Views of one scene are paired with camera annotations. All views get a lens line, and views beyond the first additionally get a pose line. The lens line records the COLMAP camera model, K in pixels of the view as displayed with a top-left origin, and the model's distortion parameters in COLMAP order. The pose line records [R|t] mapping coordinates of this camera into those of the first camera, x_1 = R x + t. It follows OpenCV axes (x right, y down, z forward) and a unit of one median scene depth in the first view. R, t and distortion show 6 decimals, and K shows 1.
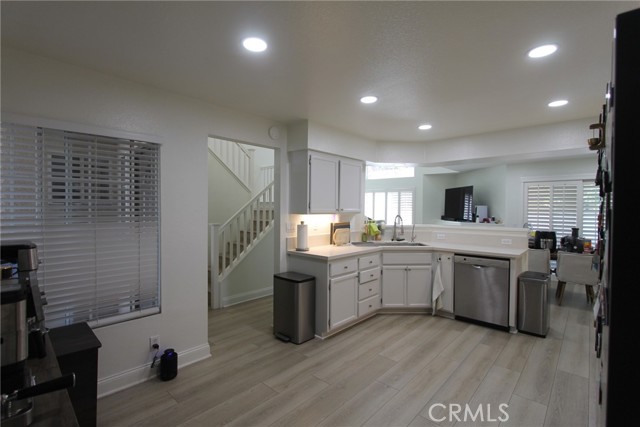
lens RADIAL K [[299.8, 0, 313.1], [0, 299.8, 212.9], [0, 0, 1]] dist [-0.018442, -0.000222]
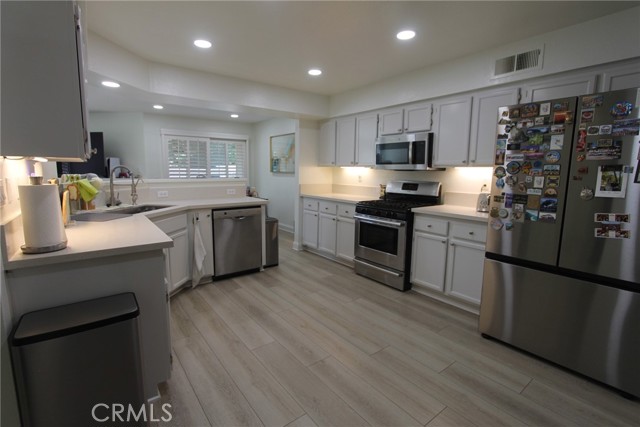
lens RADIAL K [[299.8, 0, 317.9], [0, 299.8, 209.5], [0, 0, 1]] dist [-0.018442, -0.000222]
pose [[0.158329, -0.134635, 0.978164, -0.375050], [0.004702, 0.990752, 0.135607, 0.021428], [-0.987375, -0.016872, 0.157497, 0.618941]]
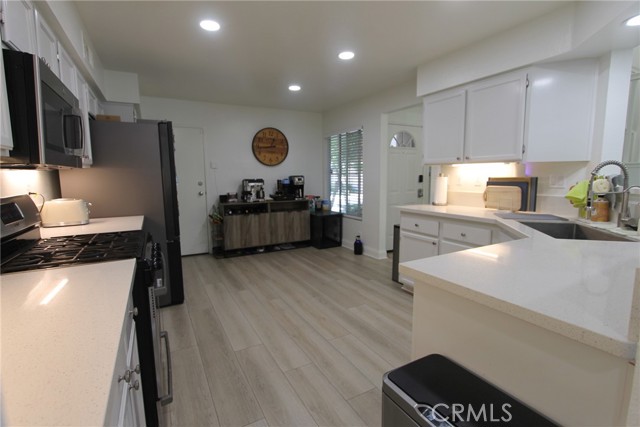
lens RADIAL K [[299.8, 0, 318.3], [0, 299.8, 214.6], [0, 0, 1]] dist [-0.018442, -0.000222]
pose [[-0.306271, 0.125271, -0.943666, 1.012505], [-0.005103, 0.991073, 0.133220, 0.034992], [0.951931, 0.045617, -0.302898, 0.979894]]
